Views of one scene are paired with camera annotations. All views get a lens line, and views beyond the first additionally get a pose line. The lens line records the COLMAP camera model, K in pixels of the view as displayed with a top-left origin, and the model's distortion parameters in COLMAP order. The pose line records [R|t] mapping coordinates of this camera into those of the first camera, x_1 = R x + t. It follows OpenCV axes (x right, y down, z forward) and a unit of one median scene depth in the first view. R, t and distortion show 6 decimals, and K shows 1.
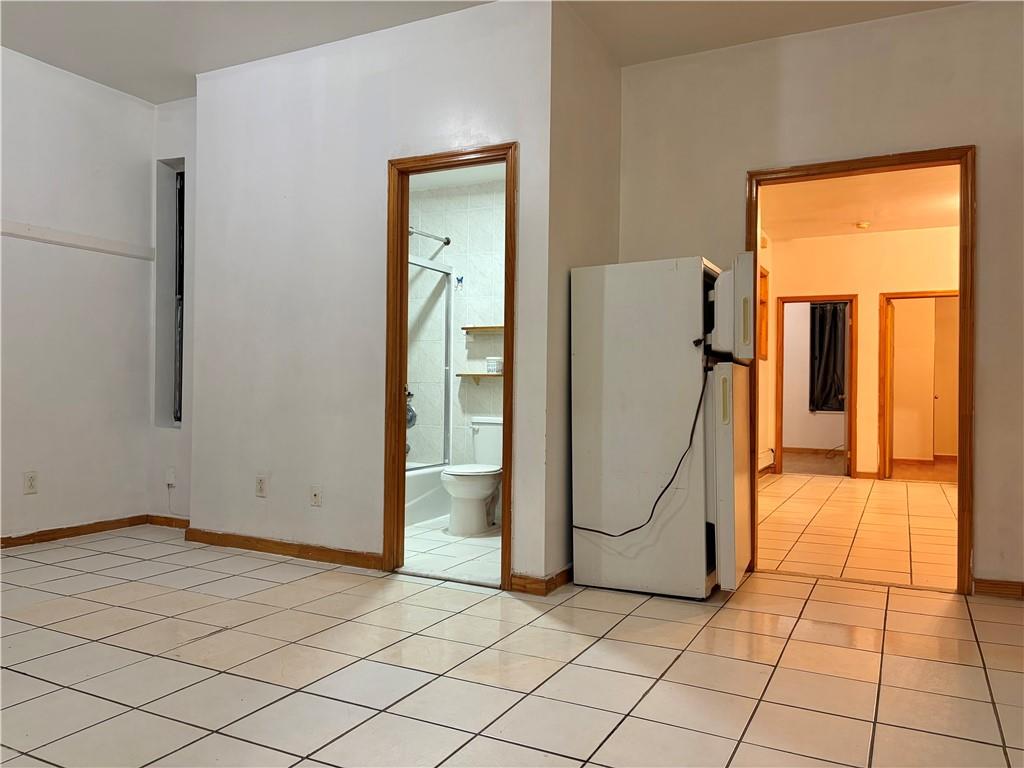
lens RADIAL K [[774.3, 0, 512.0], [0, 774.3, 391.5], [0, 0, 1]] dist [0.001021, 0.001038]
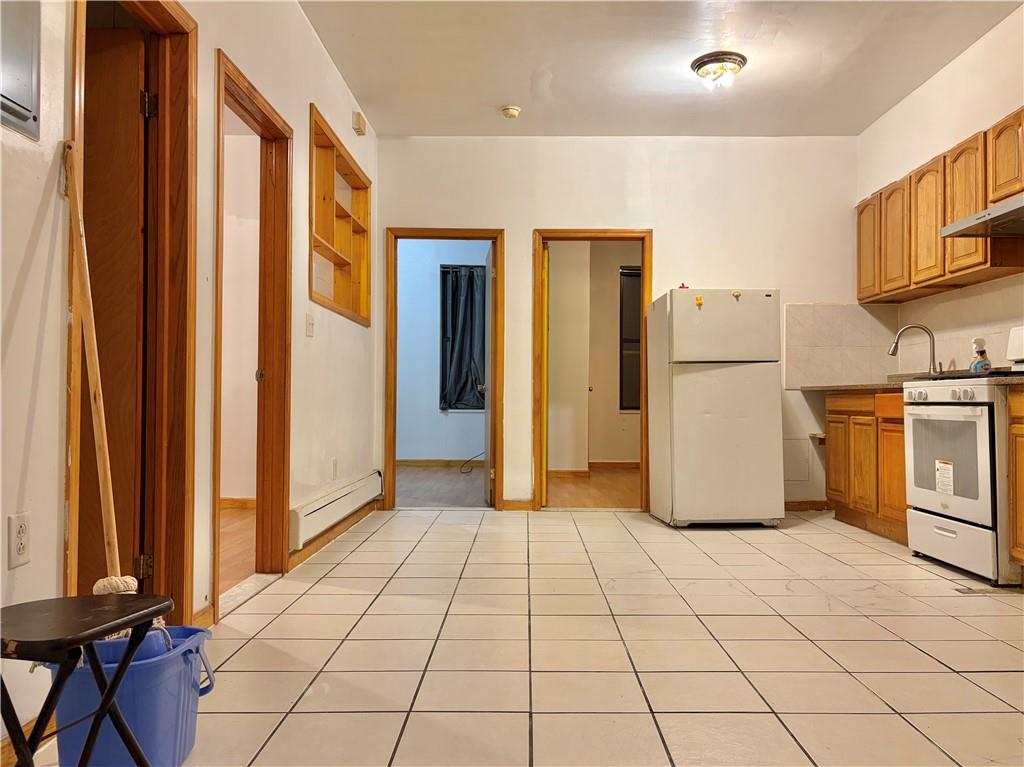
lens RADIAL K [[774.3, 0, 516.6], [0, 774.3, 386.9], [0, 0, 1]] dist [0.001021, 0.001038]
pose [[0.898717, -0.001221, 0.438528, 0.132967], [0.005486, 0.999949, -0.008458, 0.010575], [-0.438495, 0.010007, 0.898678, 0.321104]]
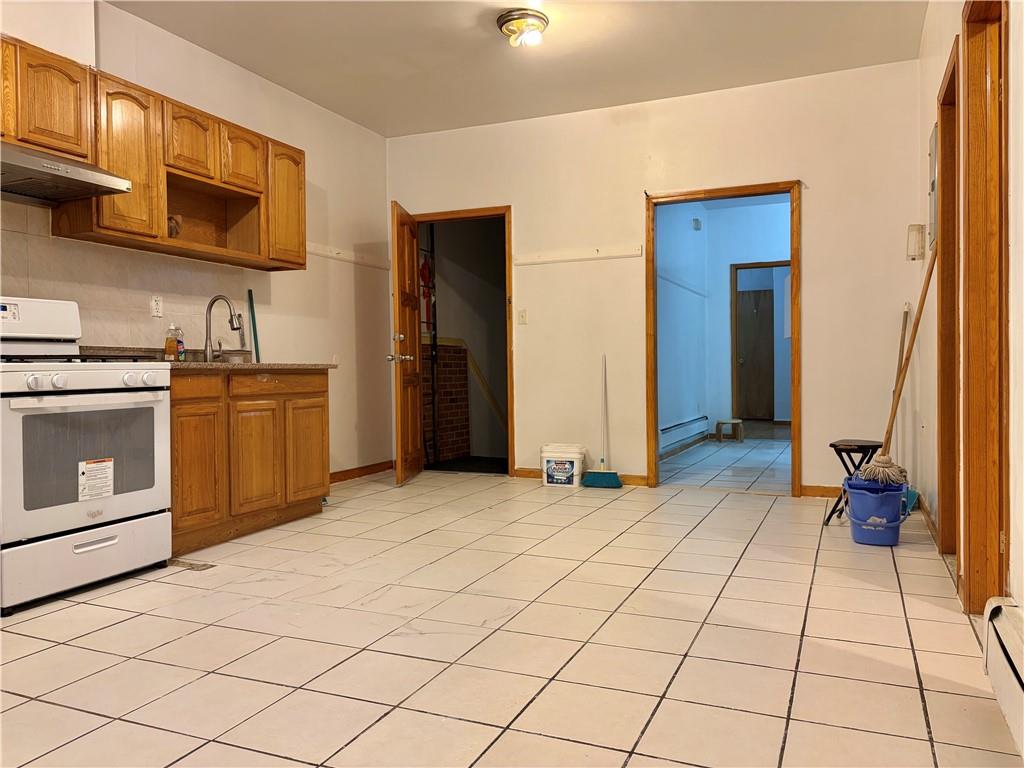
lens RADIAL K [[774.3, 0, 512.3], [0, 774.3, 382.6], [0, 0, 1]] dist [0.001021, 0.001038]
pose [[-0.998490, -0.000328, -0.054937, 0.429428], [-0.001335, 0.999832, 0.018304, 0.005749], [0.054921, 0.018350, -0.998322, 1.161031]]
